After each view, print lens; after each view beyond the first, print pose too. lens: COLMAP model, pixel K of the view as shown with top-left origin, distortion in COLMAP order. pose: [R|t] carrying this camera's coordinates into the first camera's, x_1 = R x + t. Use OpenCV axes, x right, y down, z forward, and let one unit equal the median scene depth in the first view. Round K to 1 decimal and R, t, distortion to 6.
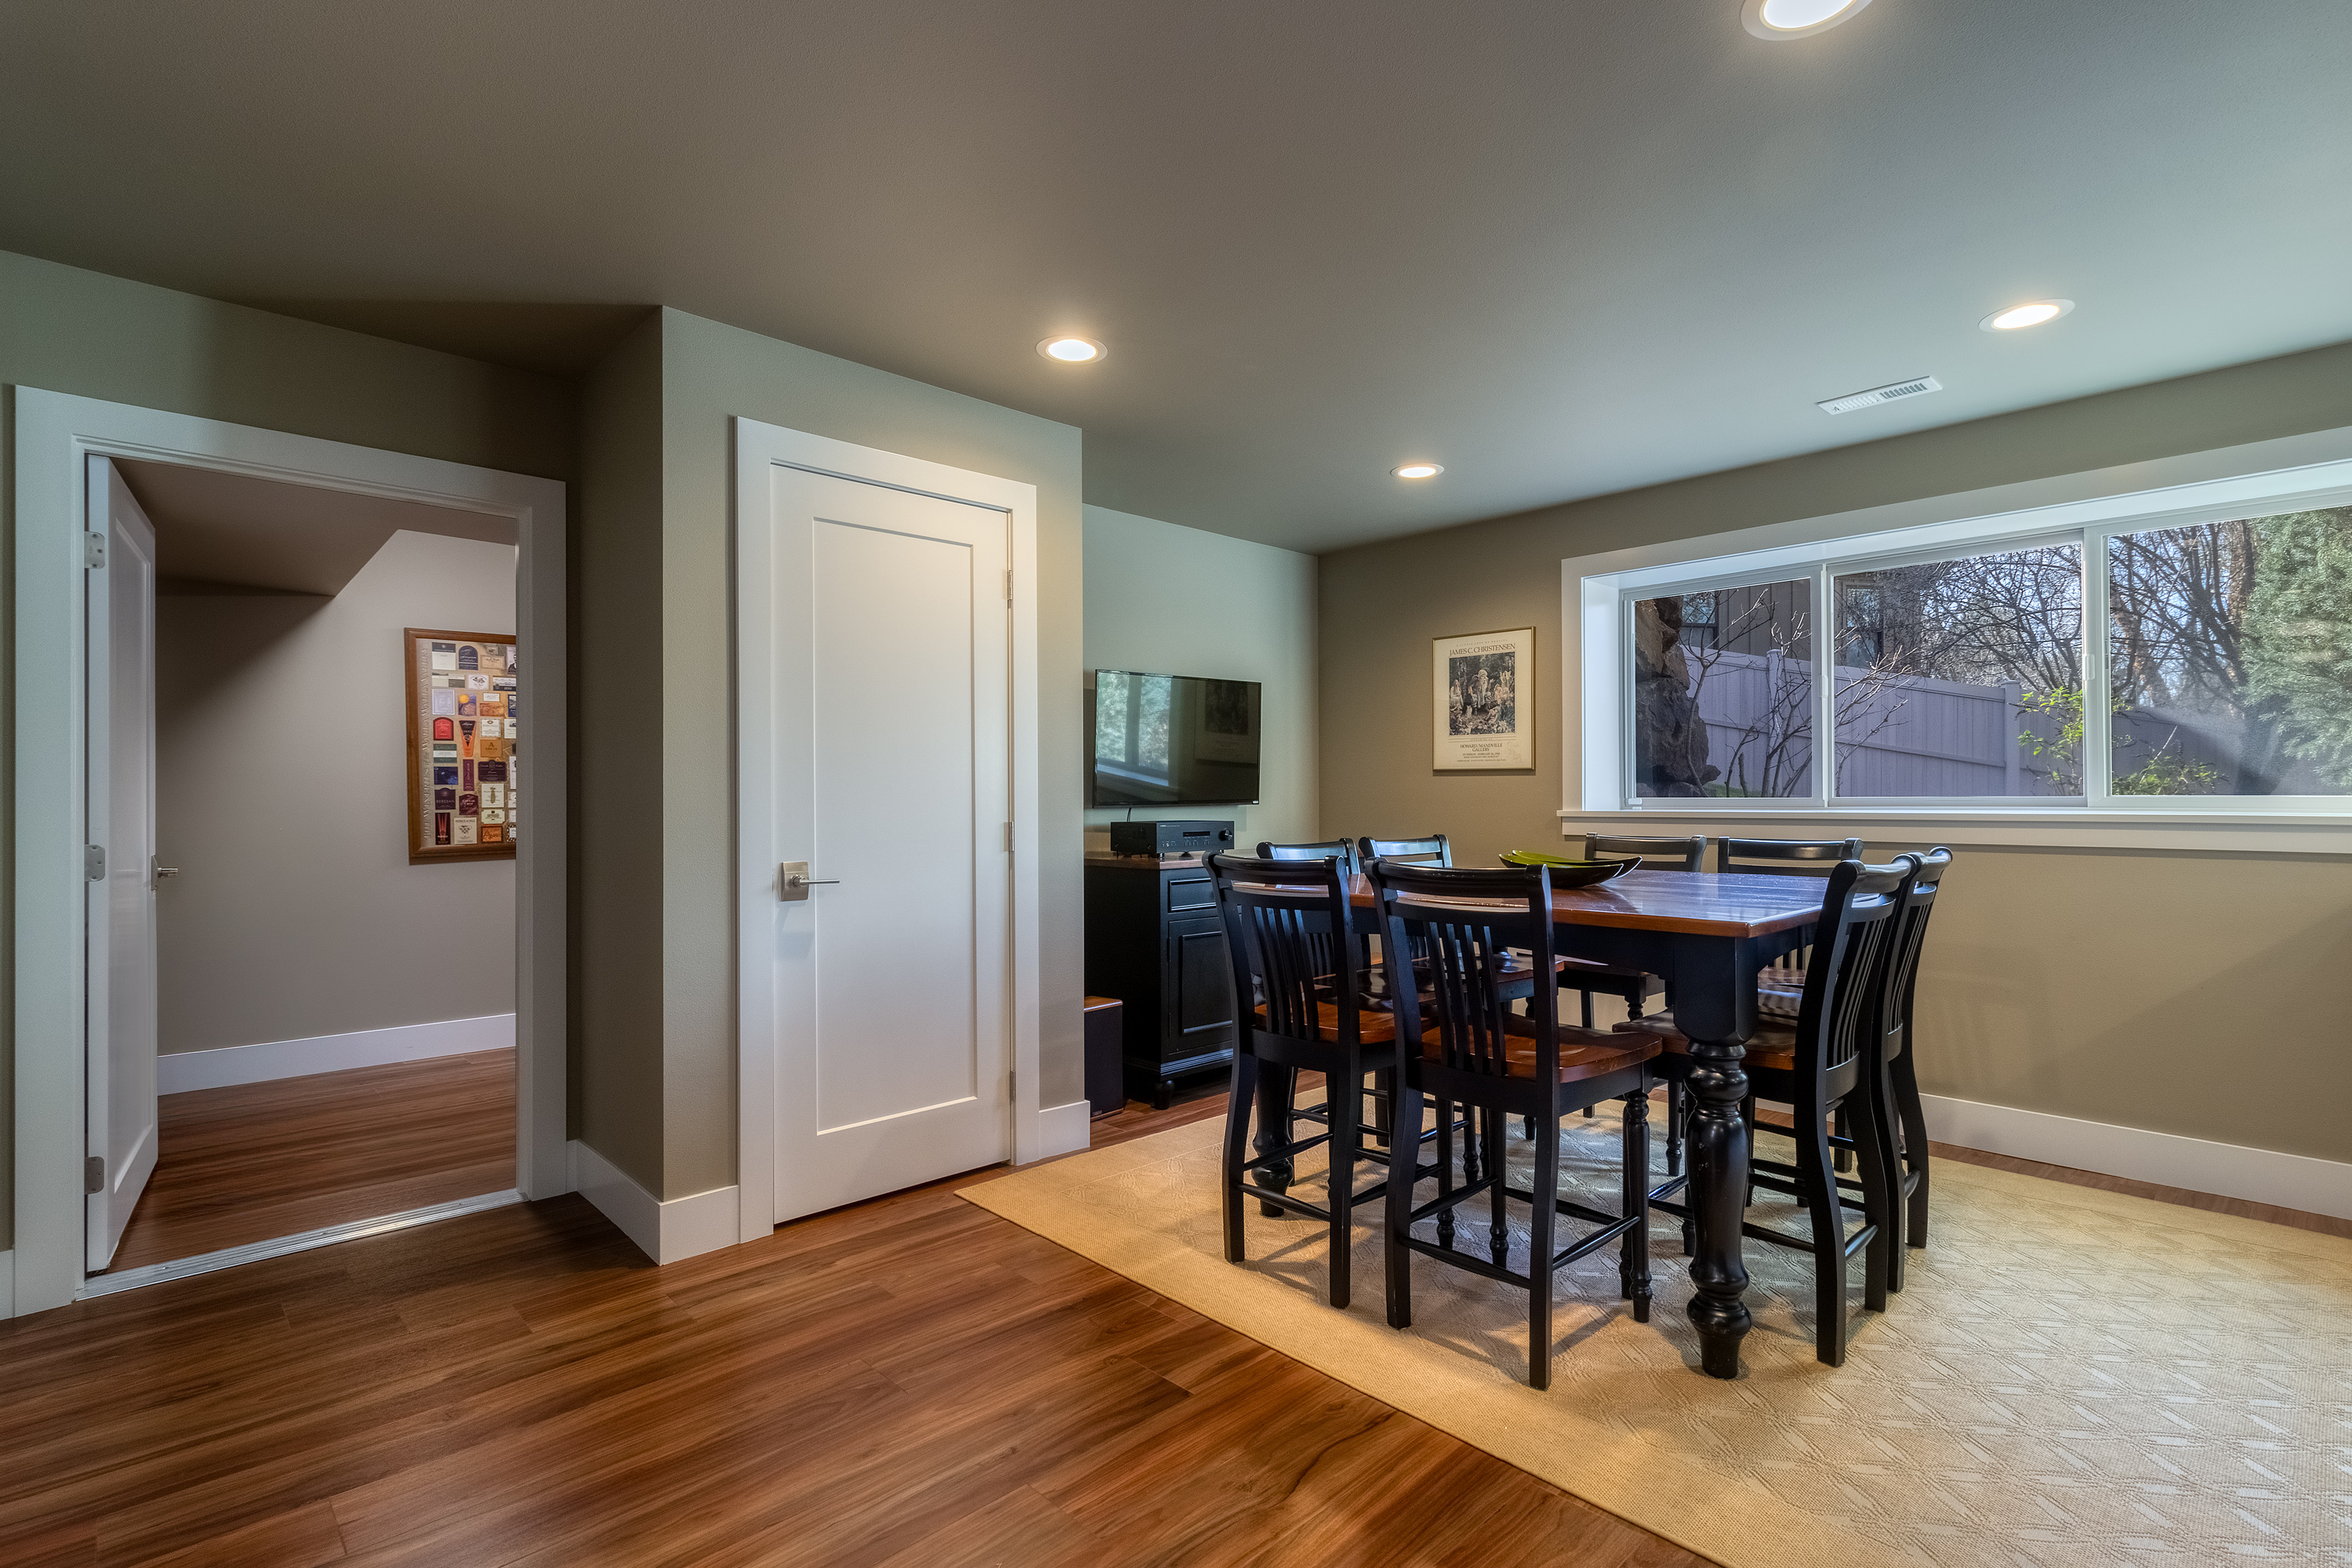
lens RADIAL K [[1107.3, 0, 1180.8], [0, 1107.3, 799.4], [0, 0, 1]] dist [0.002696, 0.001421]
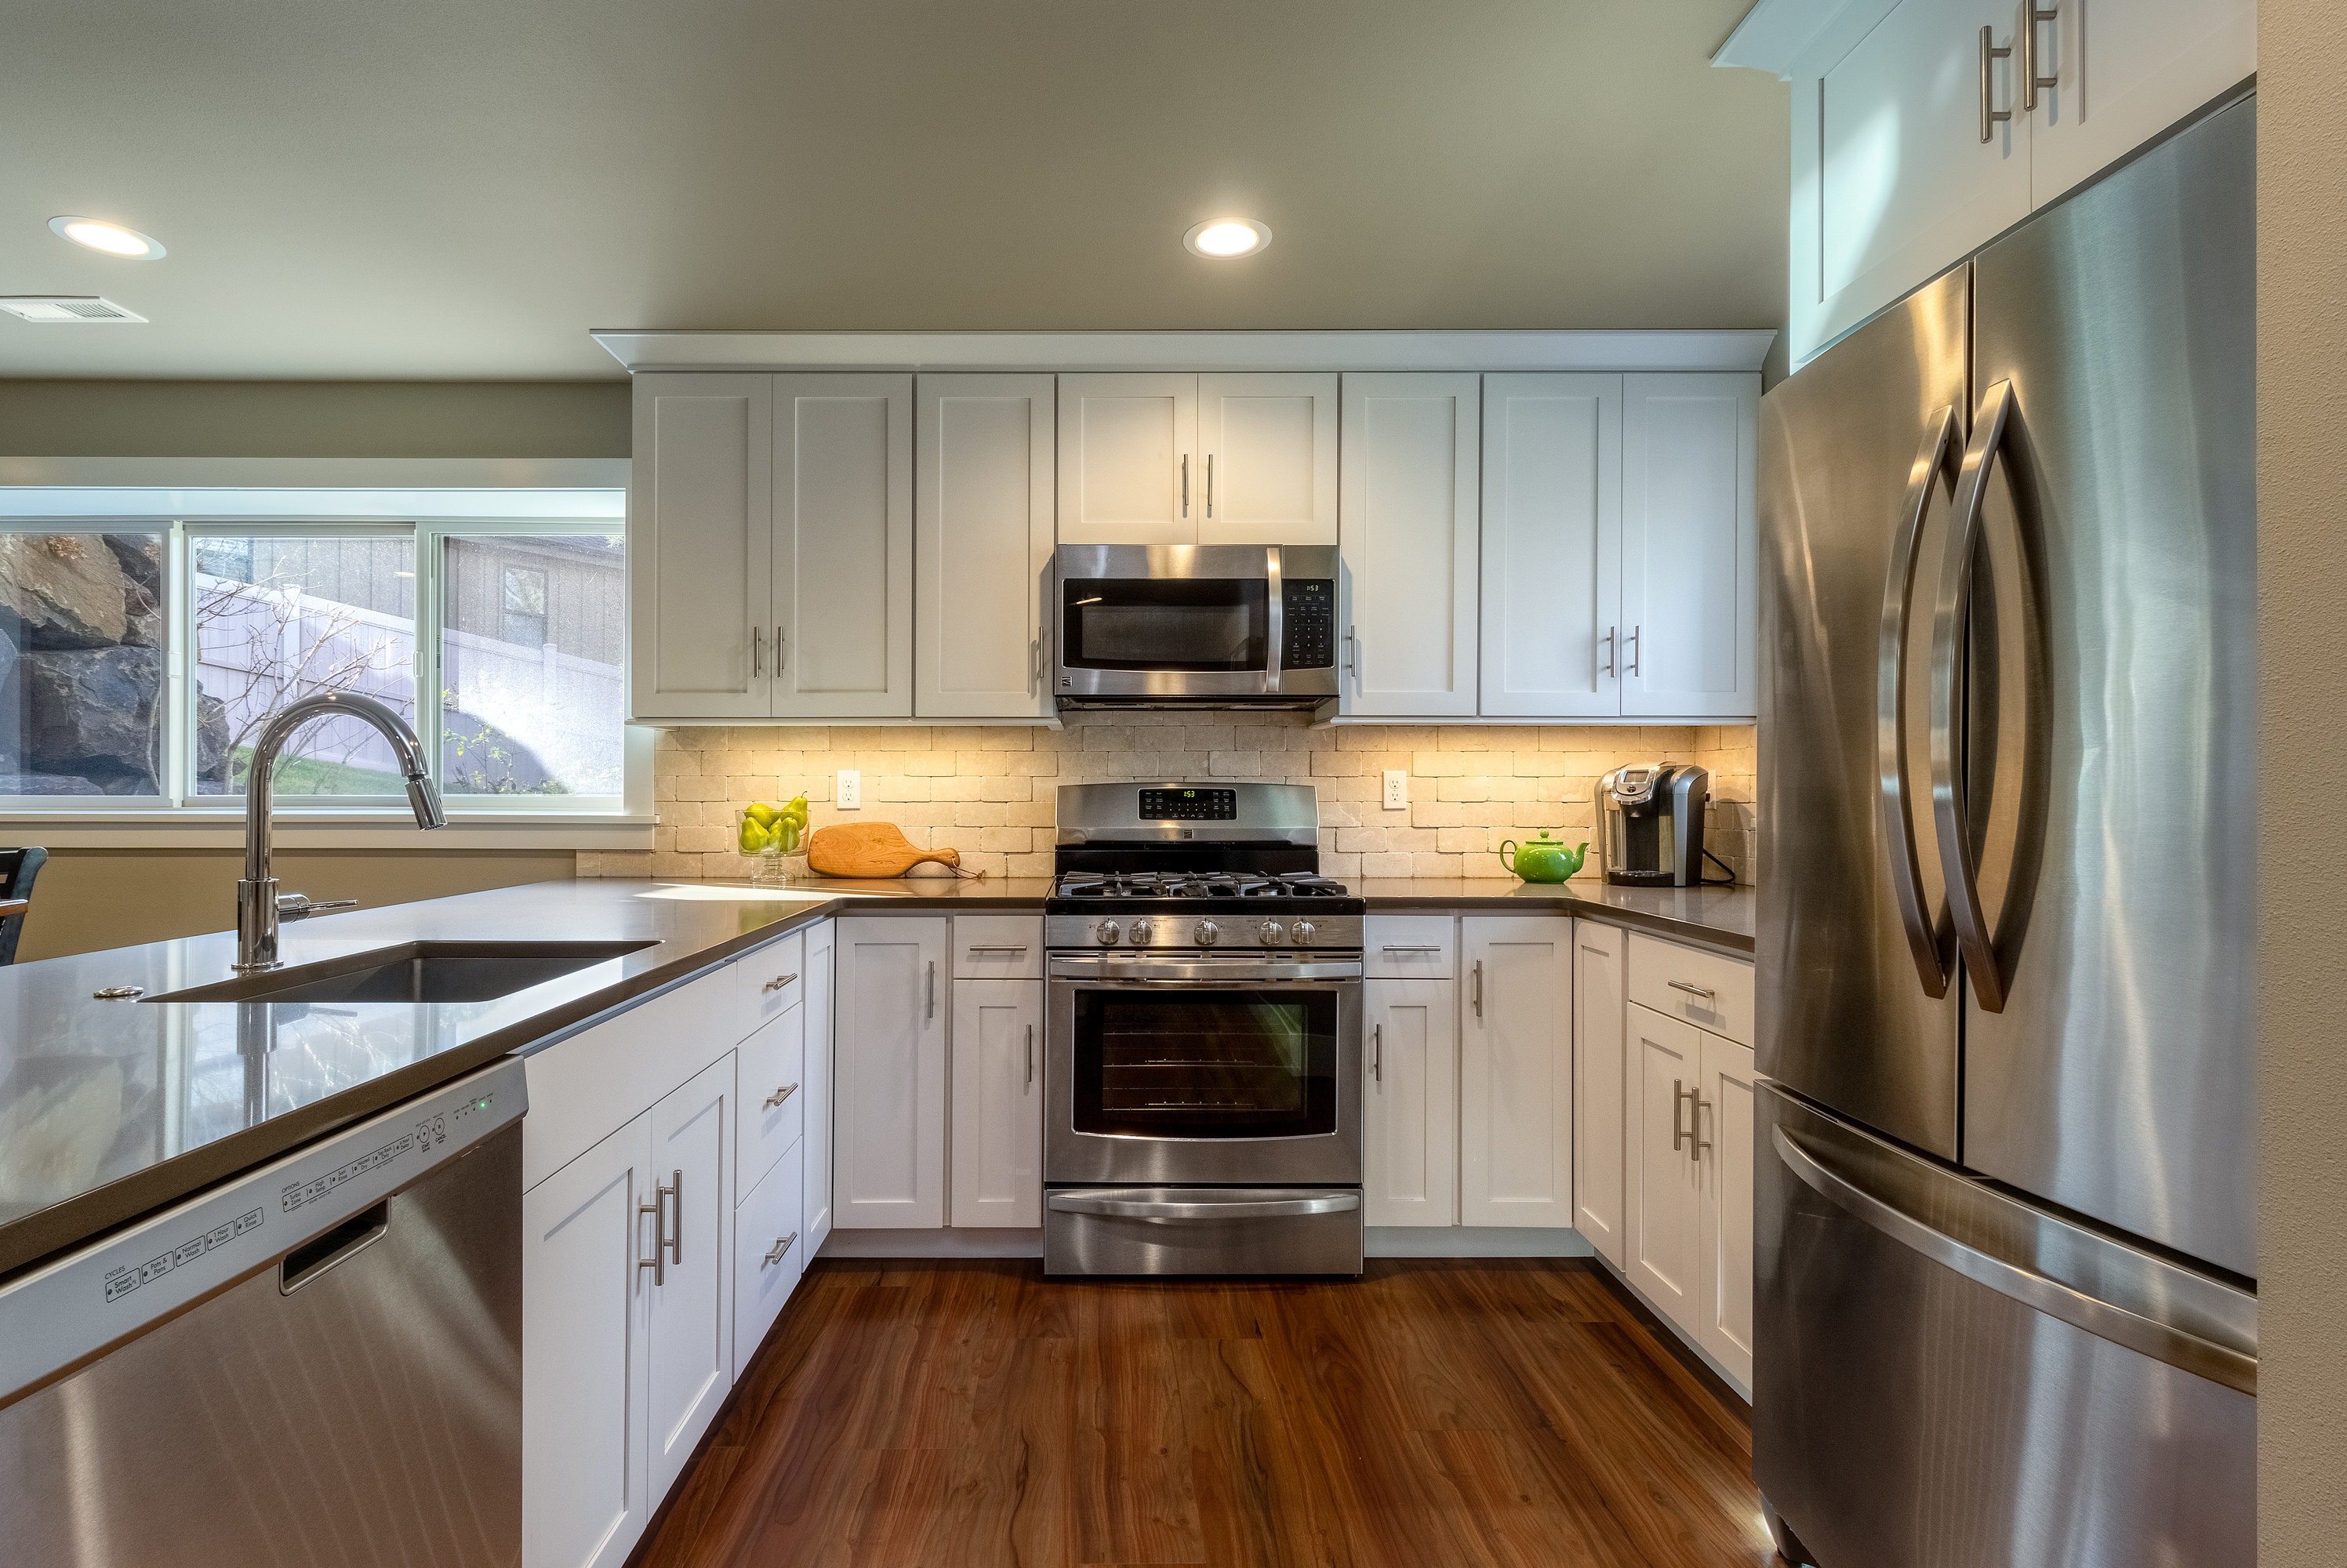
lens RADIAL K [[1104.9, 0, 1121.6], [0, 1104.9, 796.6], [0, 0, 1]] dist [0.002696, 0.001421]
pose [[0.682308, 0.002057, 0.731062, 0.664259], [-0.002132, 0.999997, -0.000823, -0.003186], [-0.731062, -0.000997, 0.682310, -0.161102]]
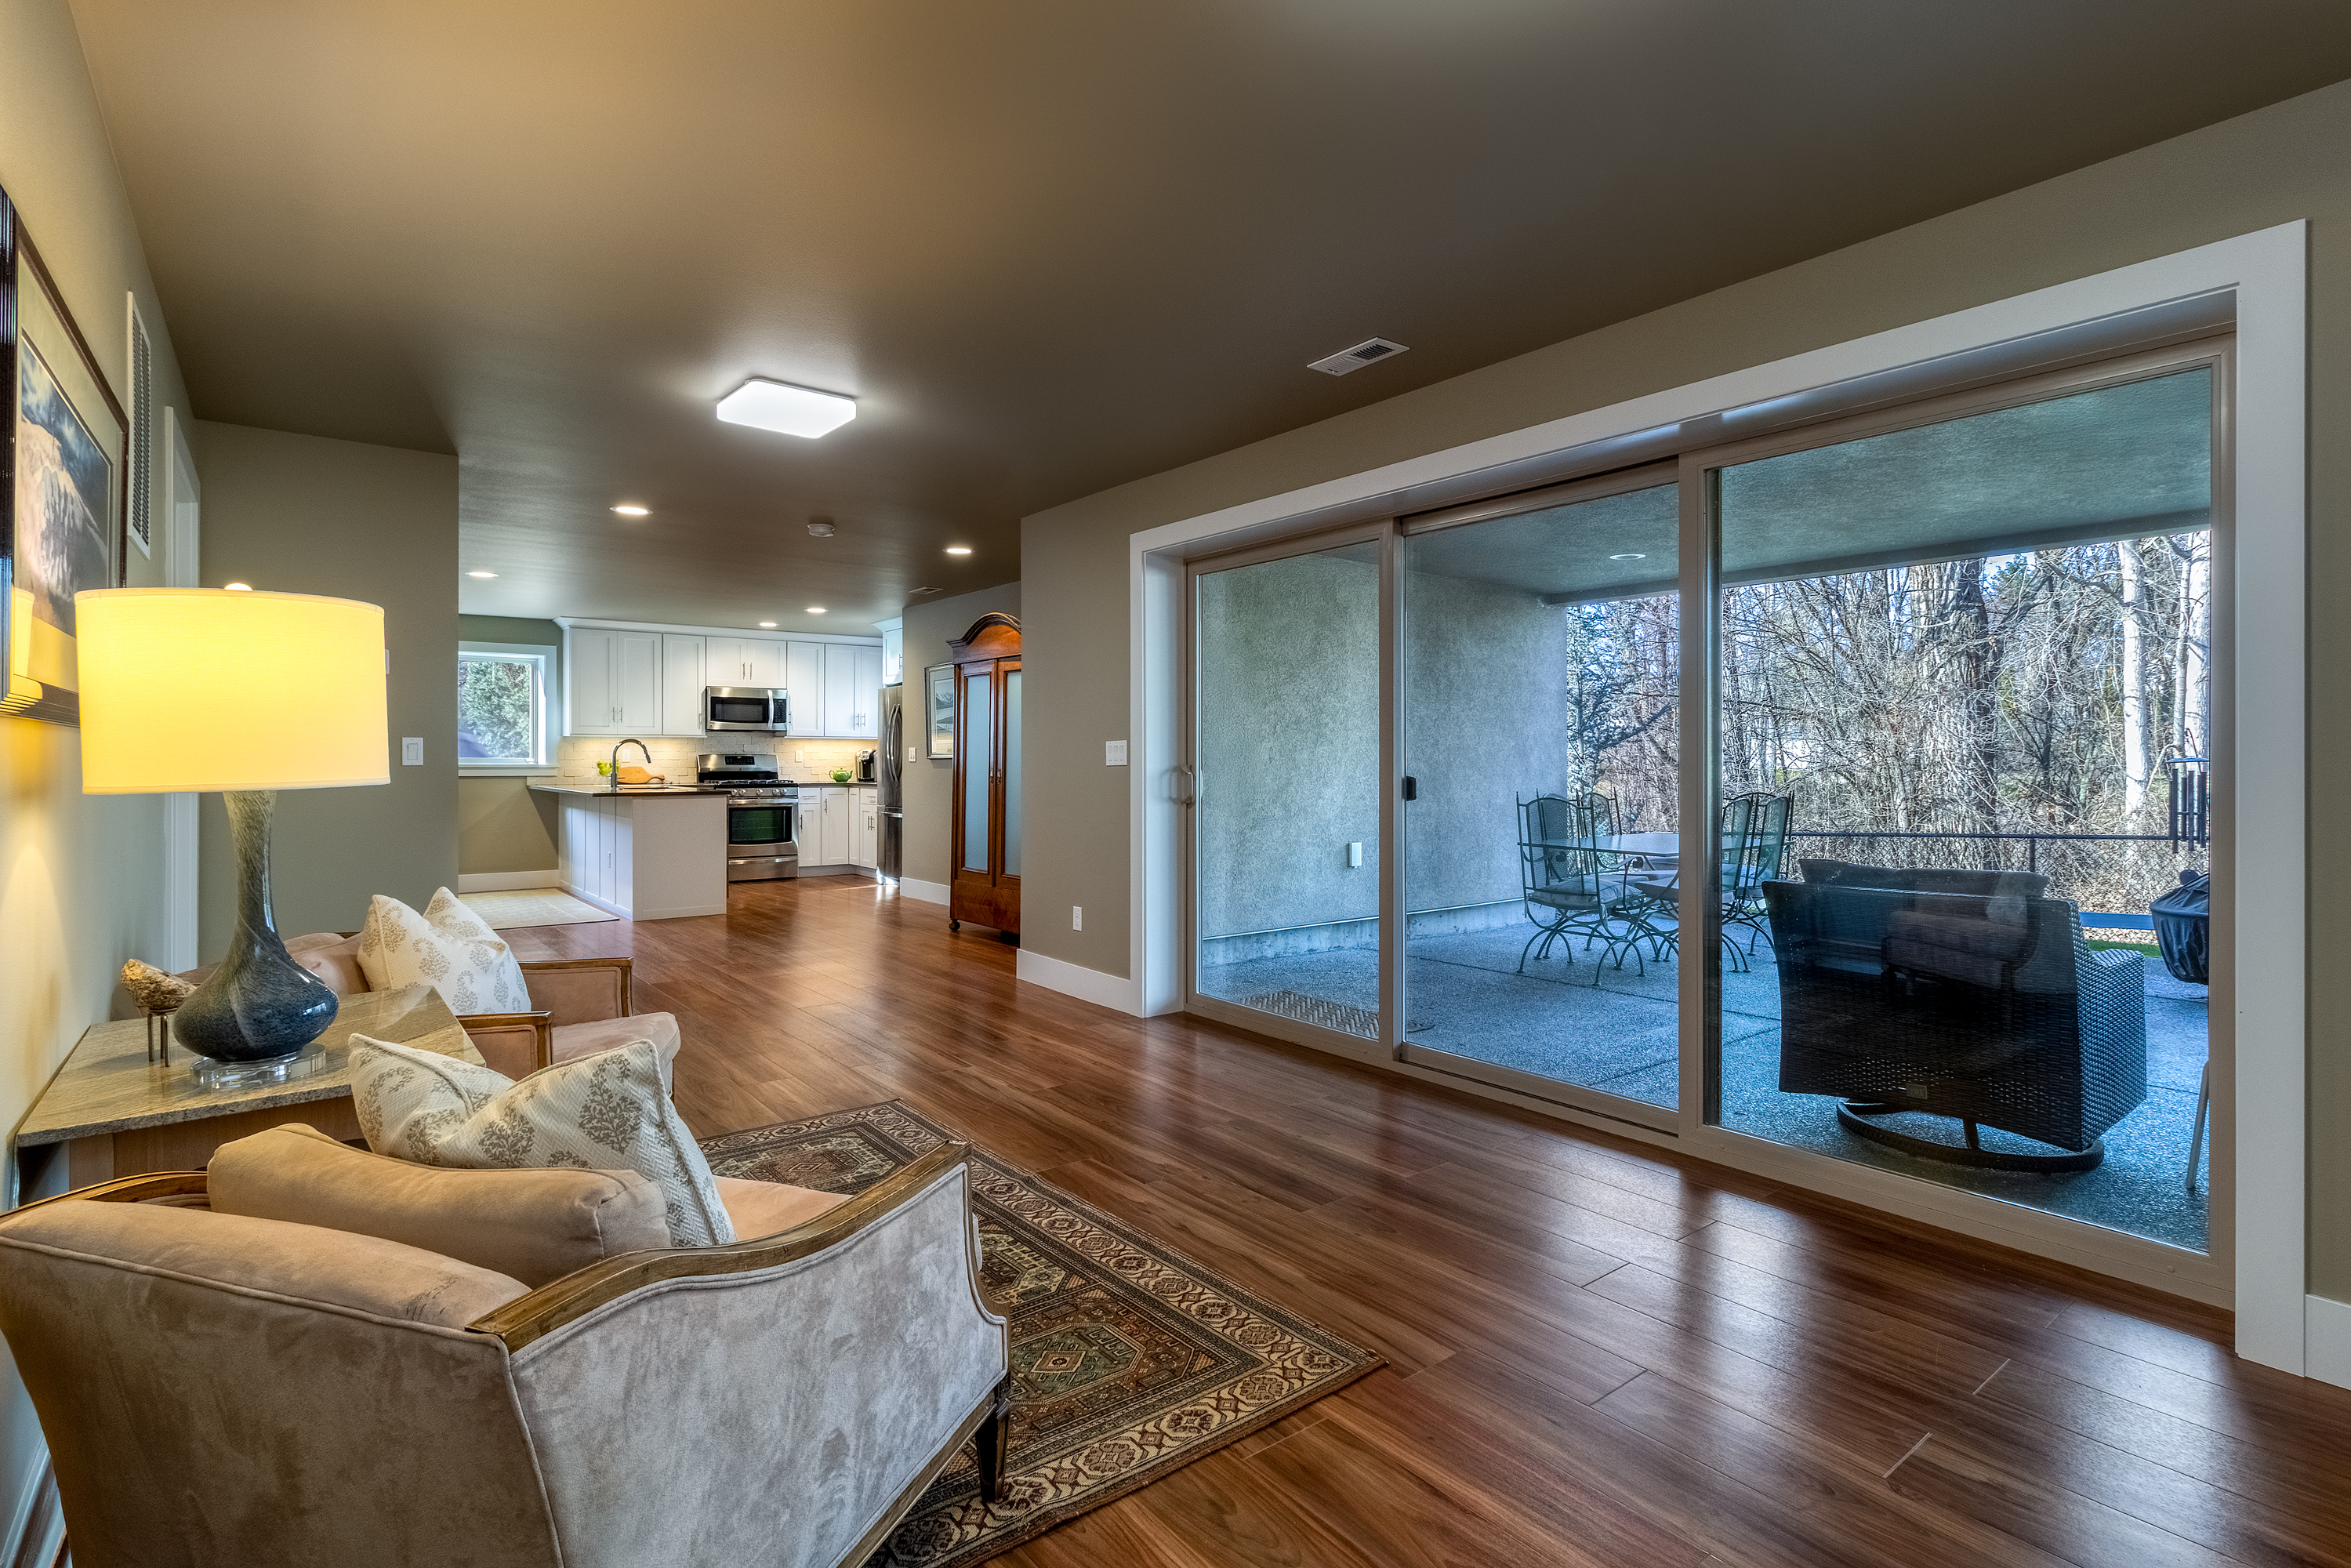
lens RADIAL K [[1106.9, 0, 1170.1], [0, 1106.9, 771.9], [0, 0, 1]] dist [0.002696, 0.001421]
pose [[0.090255, -0.005655, 0.995903, -2.105609], [0.000913, 0.999984, 0.005596, 0.023603], [-0.995918, 0.000405, 0.090259, -1.255266]]
